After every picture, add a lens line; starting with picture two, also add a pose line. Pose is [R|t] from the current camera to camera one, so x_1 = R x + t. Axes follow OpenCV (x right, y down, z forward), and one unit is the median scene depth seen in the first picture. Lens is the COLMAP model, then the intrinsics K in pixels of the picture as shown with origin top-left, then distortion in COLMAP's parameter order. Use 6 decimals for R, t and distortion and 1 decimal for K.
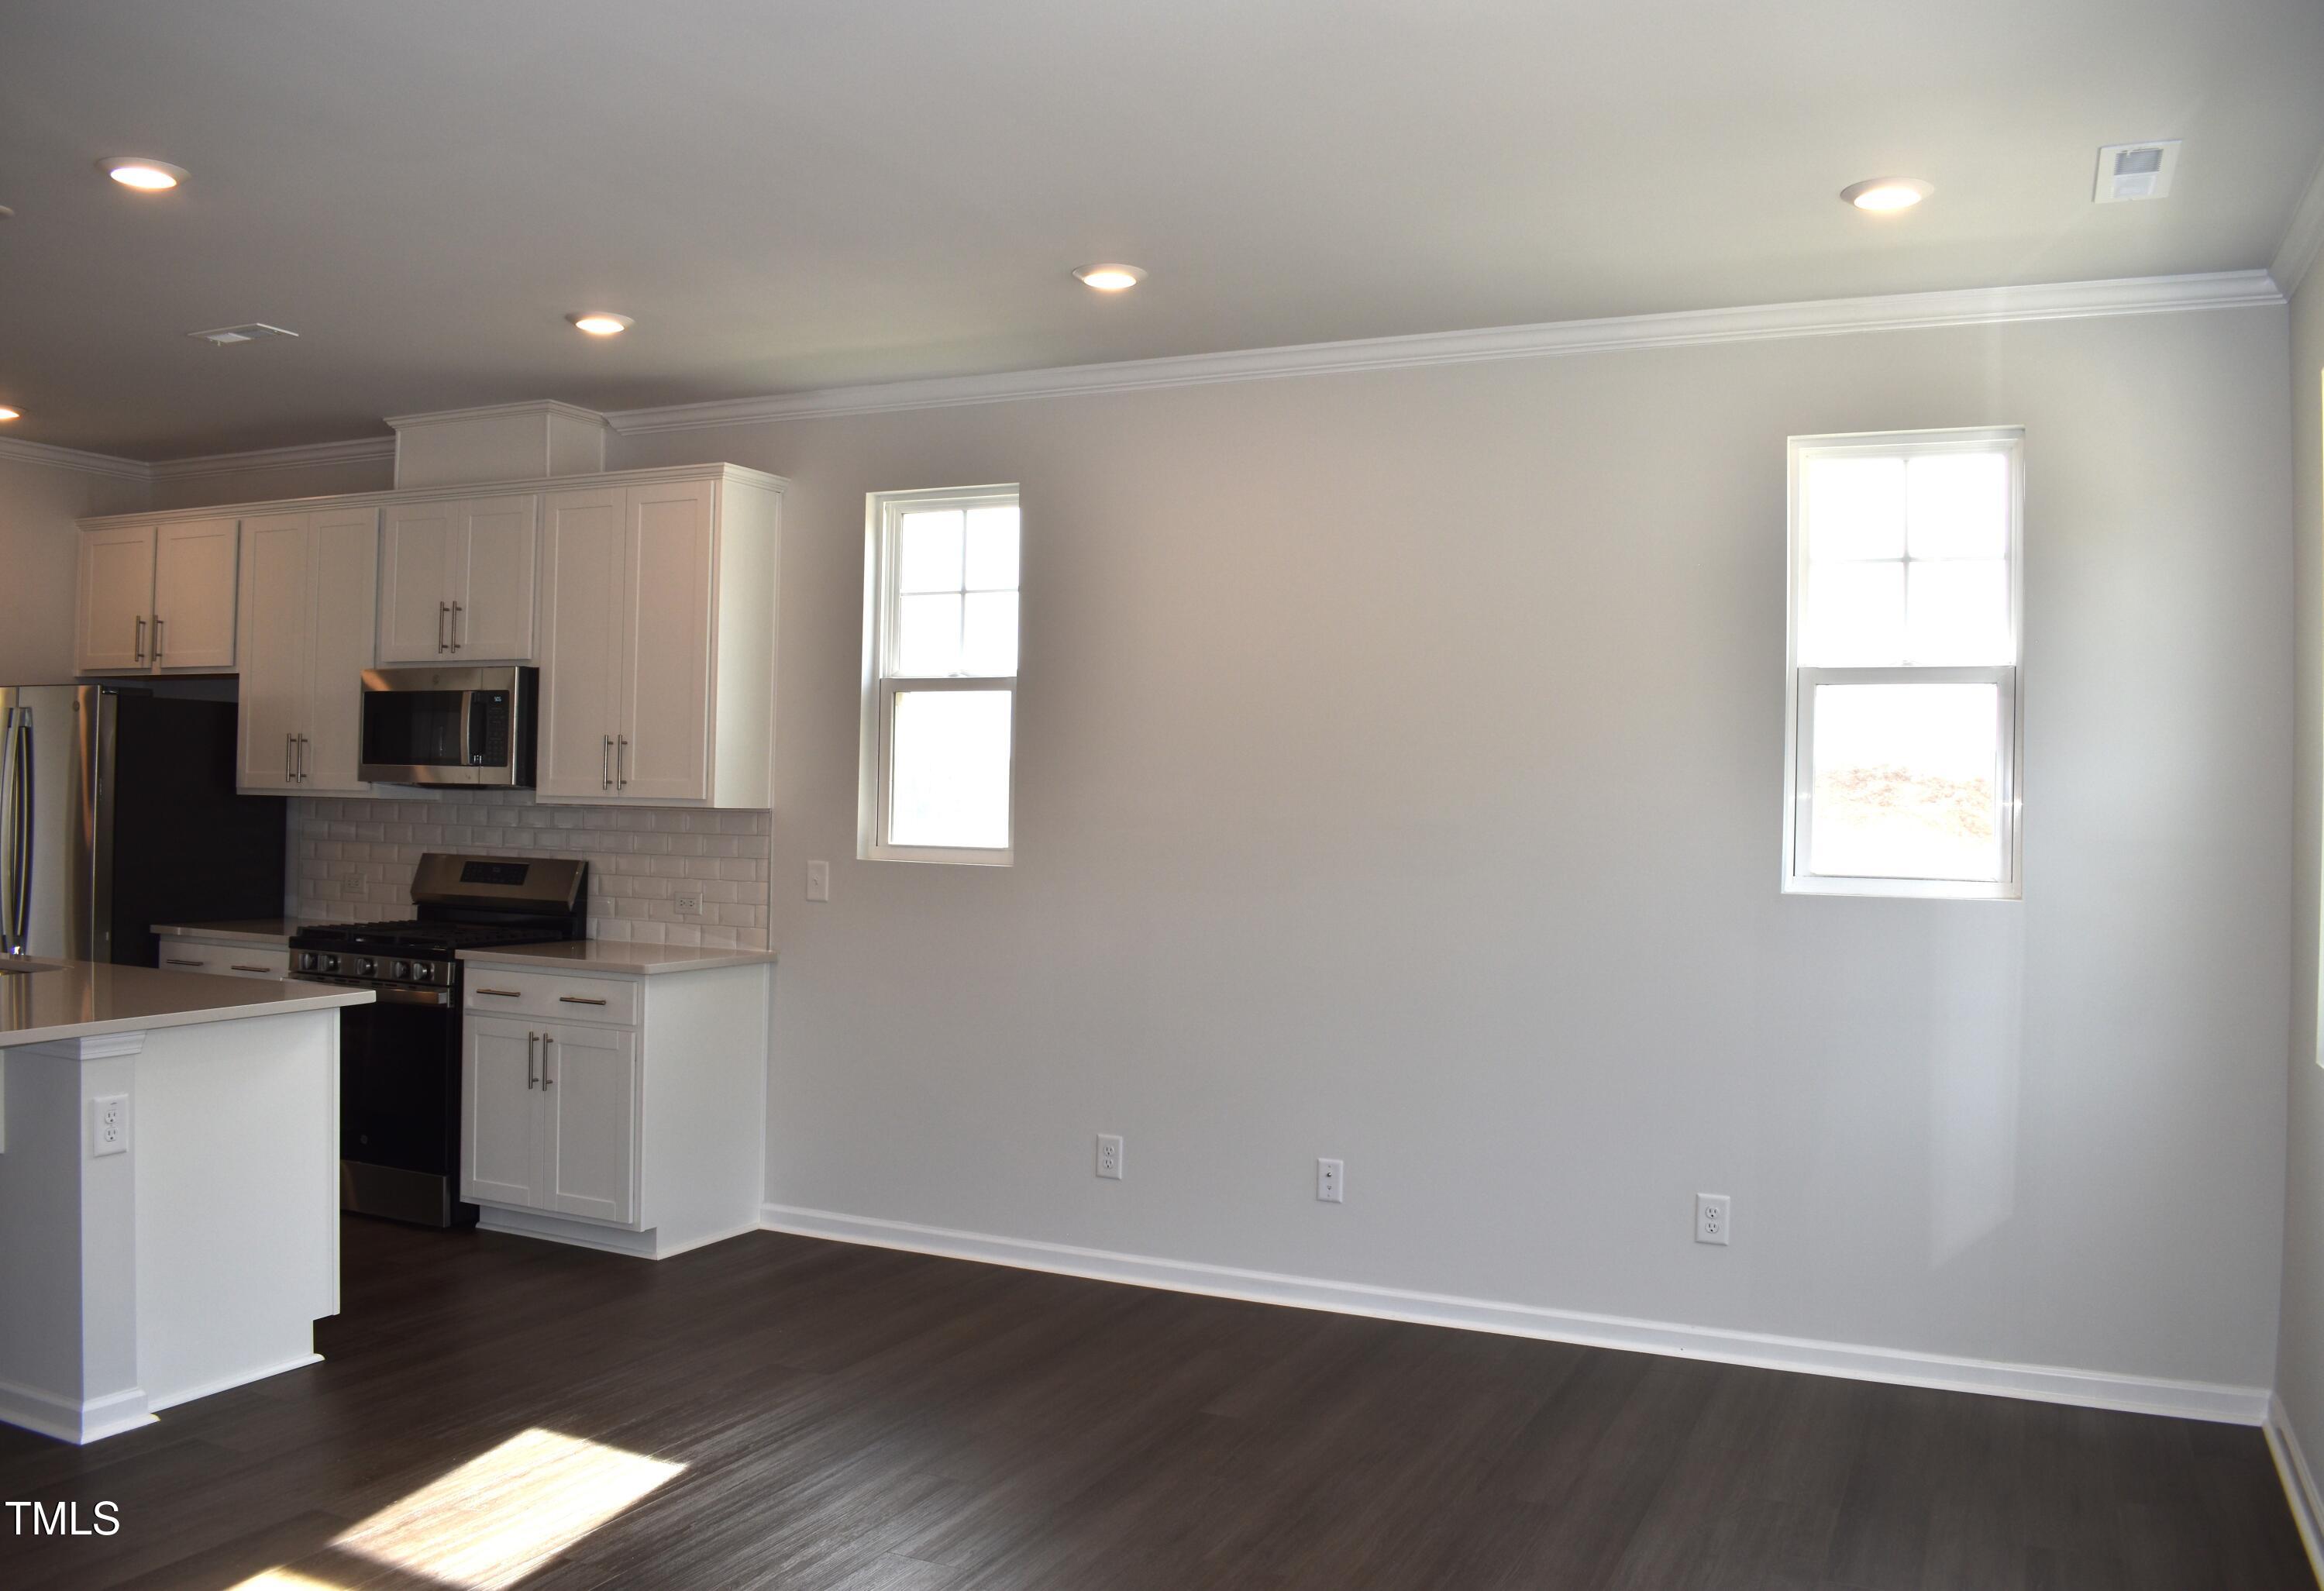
lens RADIAL K [[1845.4, 0, 1168.3], [0, 1845.4, 763.4], [0, 0, 1]] dist [-0.119667, 0.091902]
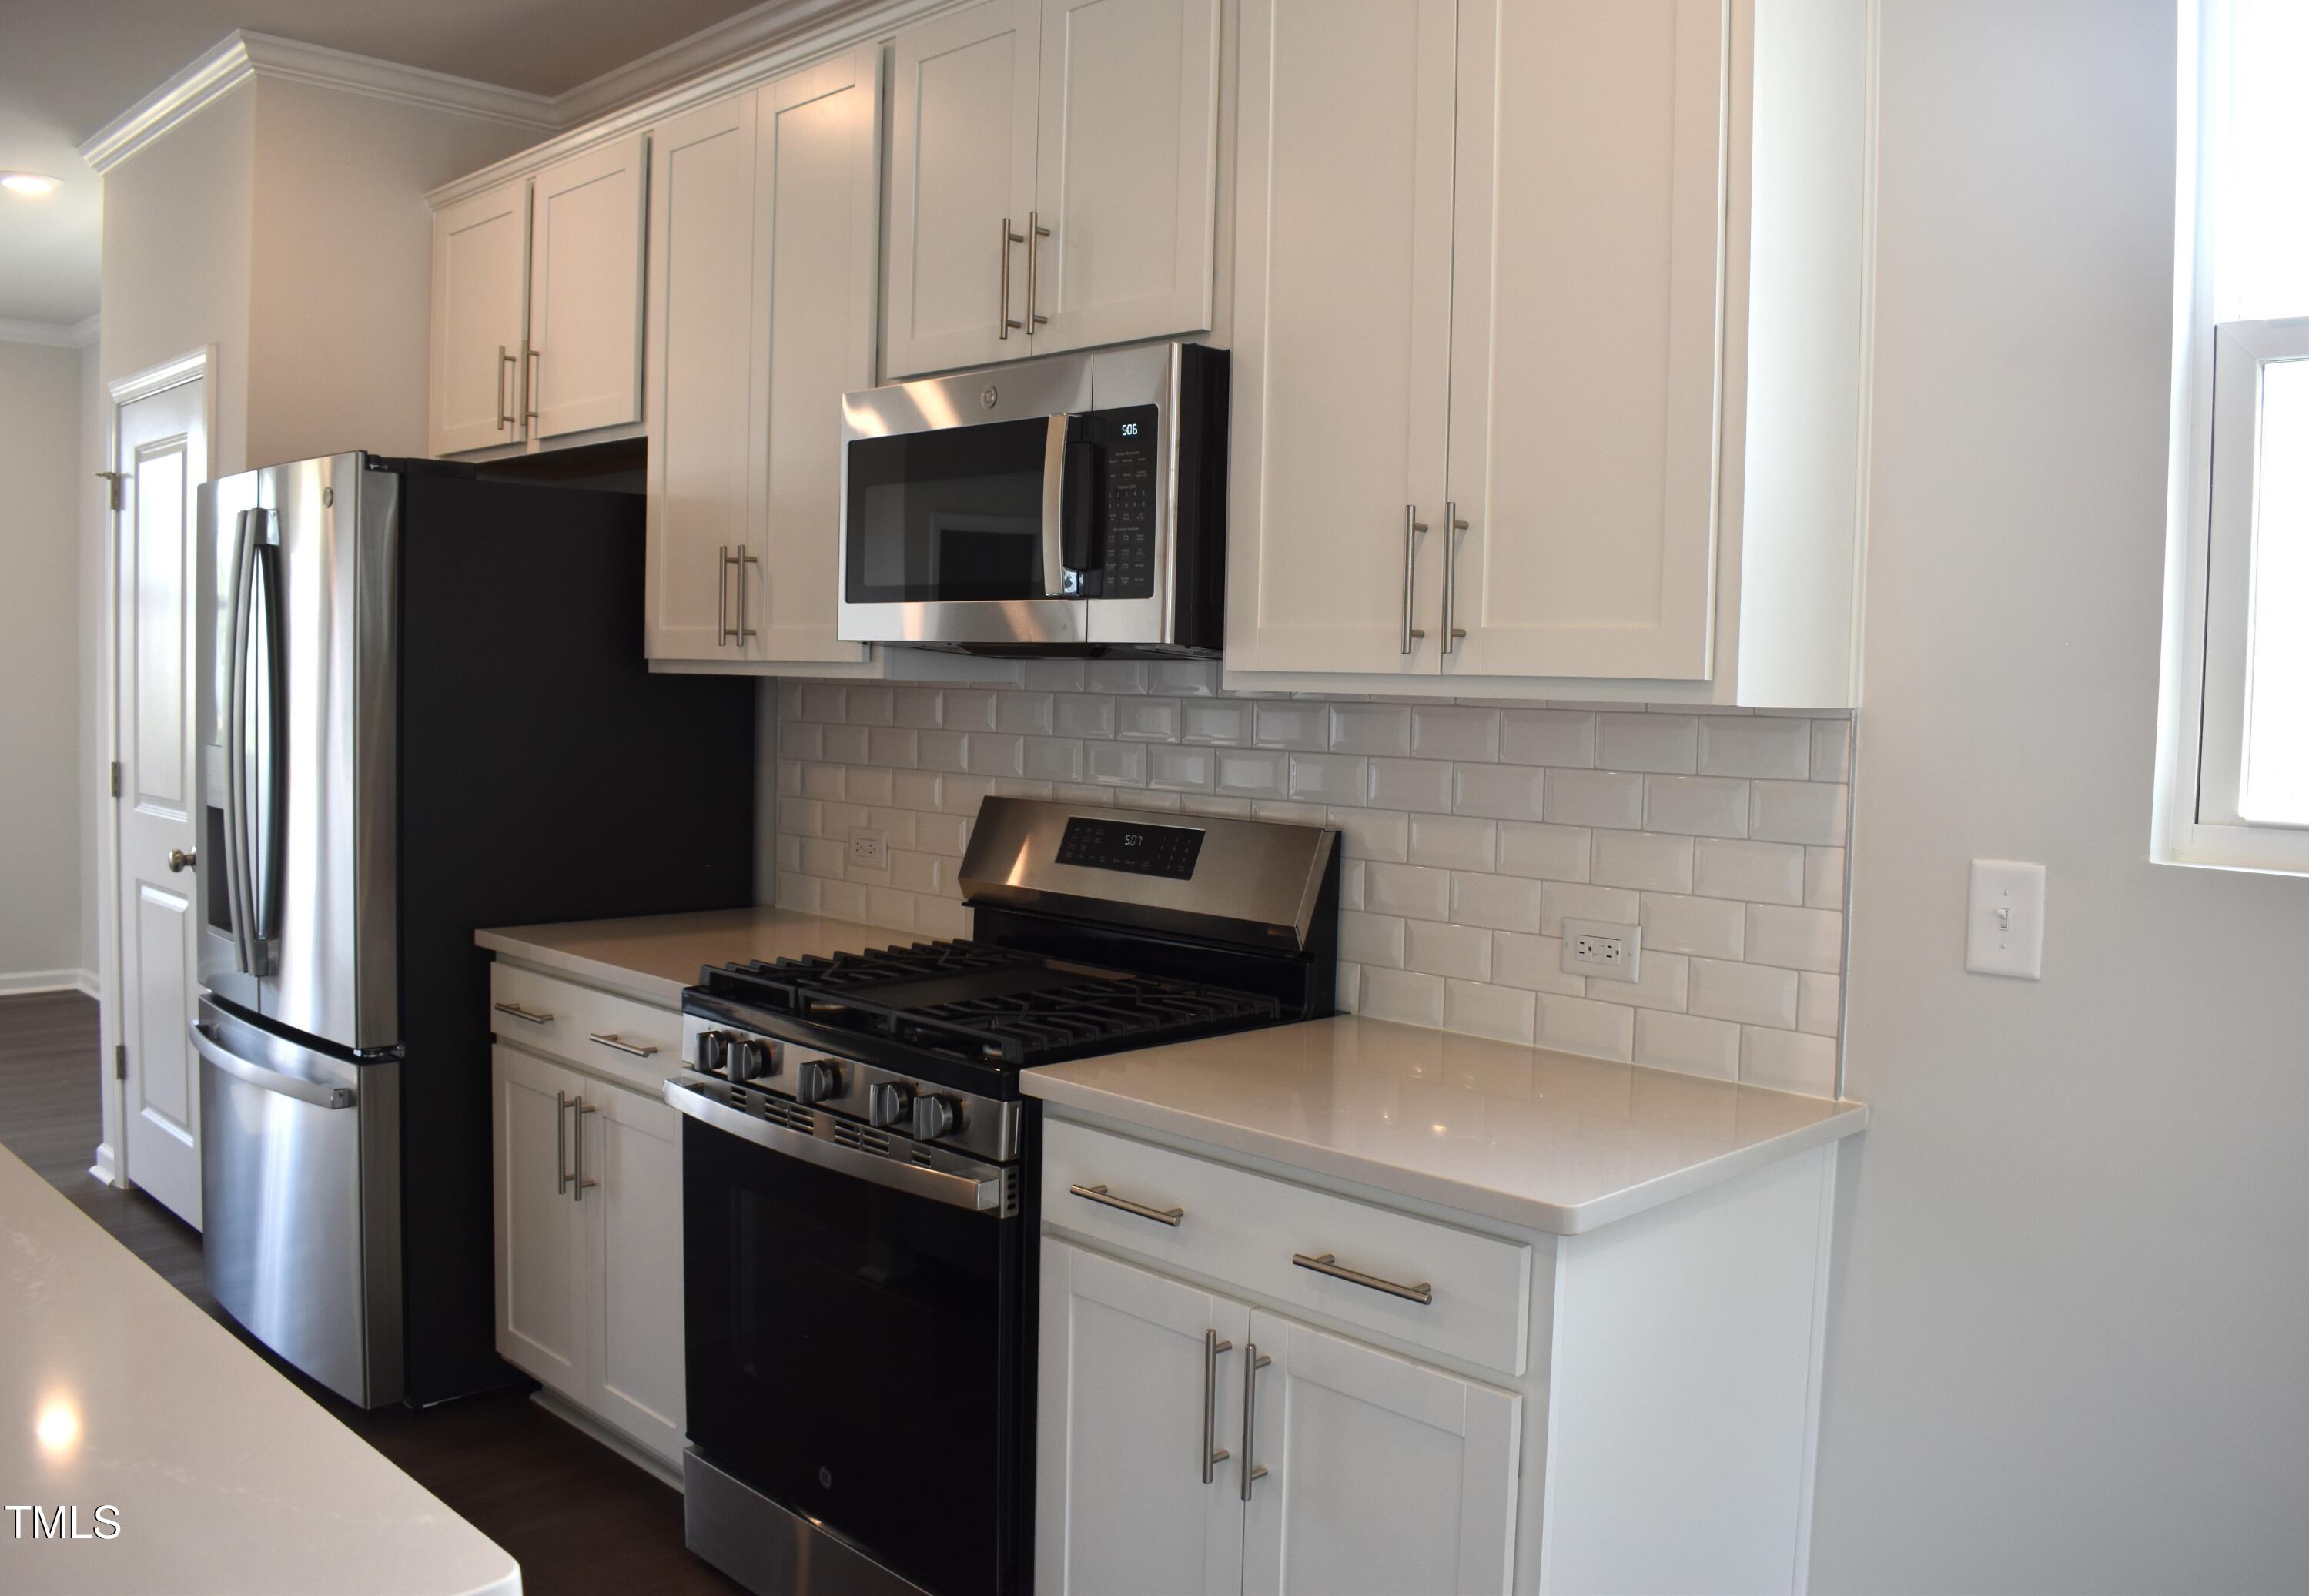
lens RADIAL K [[1916.8, 0, 1154.5], [0, 1916.8, 798.0], [0, 0, 1]] dist [-0.104544, 0.000234]
pose [[0.937281, 0.023980, -0.347750, -0.209583], [0.002043, 0.997236, 0.074273, 0.013851], [0.348569, -0.070326, 0.934641, 0.586442]]
